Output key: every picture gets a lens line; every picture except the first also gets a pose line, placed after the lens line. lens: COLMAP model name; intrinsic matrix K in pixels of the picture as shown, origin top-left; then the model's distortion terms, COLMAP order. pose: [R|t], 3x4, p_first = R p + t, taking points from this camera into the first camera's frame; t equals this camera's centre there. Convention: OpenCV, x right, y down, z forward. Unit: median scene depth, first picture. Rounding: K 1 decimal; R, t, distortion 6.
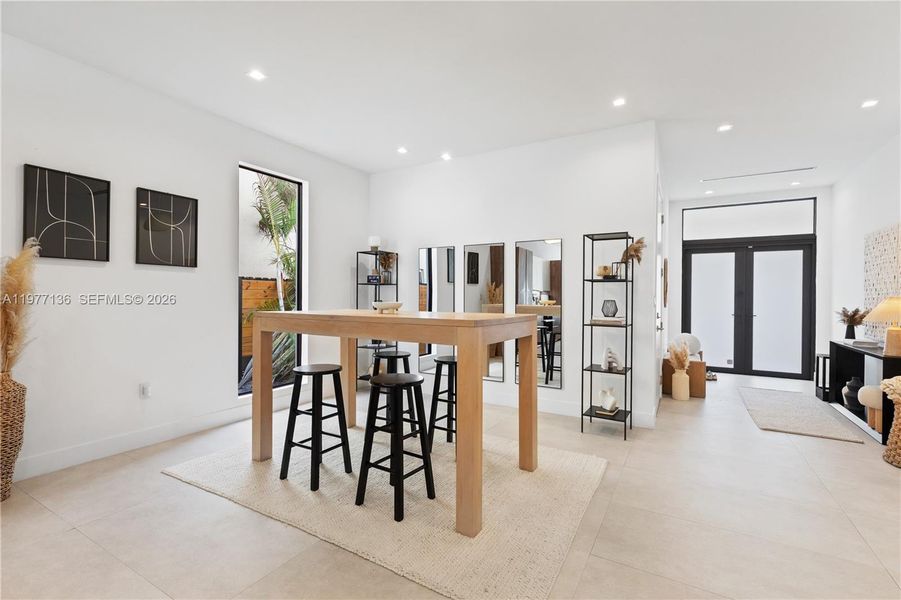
lens RADIAL K [[407.5, 0, 450.0], [0, 407.5, 290.9], [0, 0, 1]] dist [0.006595, -0.000531]
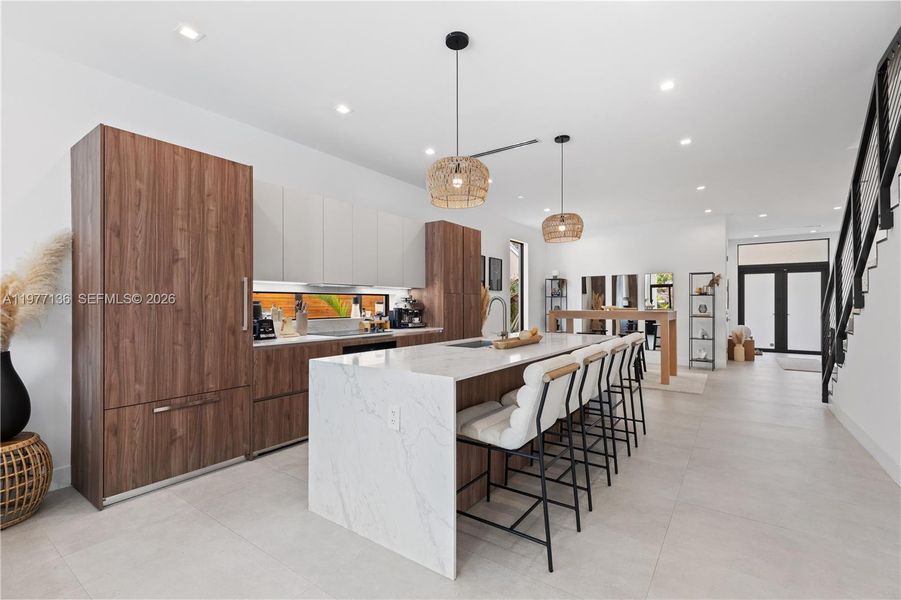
lens RADIAL K [[407.5, 0, 448.6], [0, 407.5, 298.9], [0, 0, 1]] dist [0.006595, -0.000531]
pose [[0.996037, -0.010104, -0.088364, -0.484013], [0.010013, 0.999949, -0.001475, -0.010615], [0.088375, 0.000585, 0.996087, -0.797931]]
